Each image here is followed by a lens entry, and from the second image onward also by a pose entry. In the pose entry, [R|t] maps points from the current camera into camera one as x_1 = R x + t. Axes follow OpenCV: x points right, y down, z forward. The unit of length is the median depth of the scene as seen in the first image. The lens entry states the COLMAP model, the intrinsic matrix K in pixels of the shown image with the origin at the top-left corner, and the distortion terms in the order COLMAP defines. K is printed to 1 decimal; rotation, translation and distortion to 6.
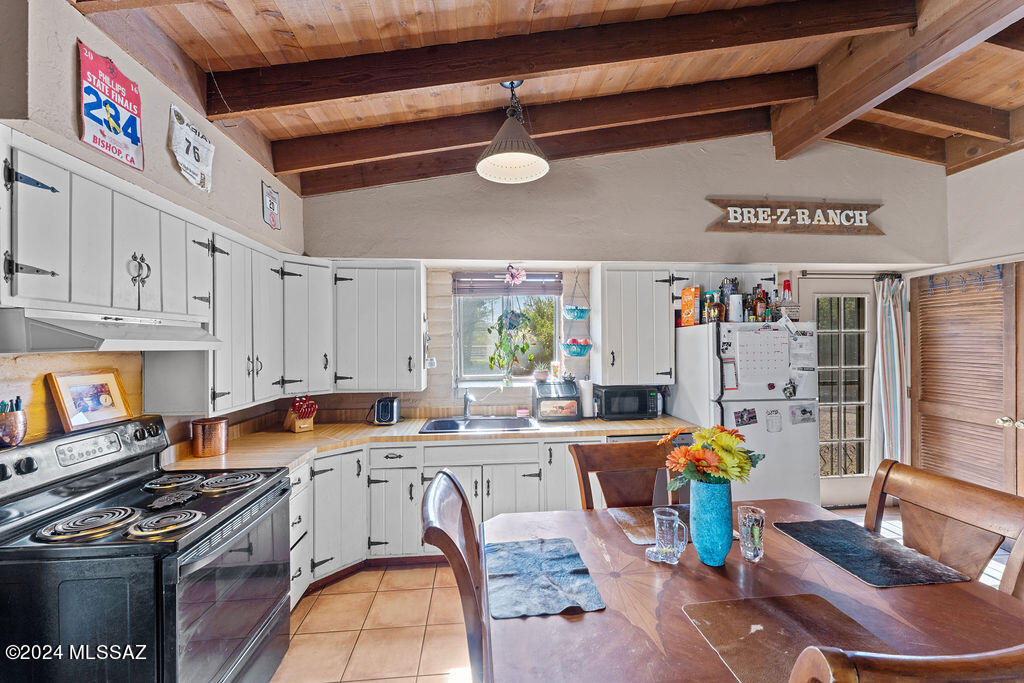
lens RADIAL K [[413.2, 0, 513.2], [0, 413.2, 346.3], [0, 0, 1]] dist [0.001922, 0.000052]
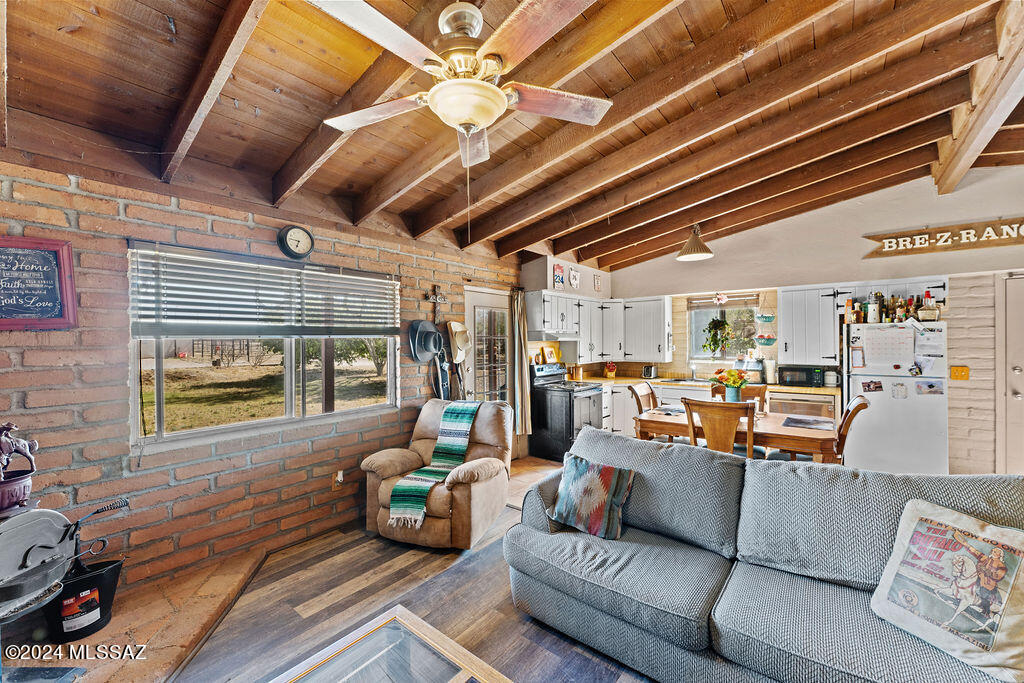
lens RADIAL K [[413.2, 0, 511.9], [0, 413.2, 341.9], [0, 0, 1]] dist [0.001922, 0.000052]
pose [[0.726174, 0.003961, -0.687500, 0.604359], [0.000850, 0.999977, 0.006659, -0.001672], [0.687510, -0.005420, 0.726154, -0.934241]]
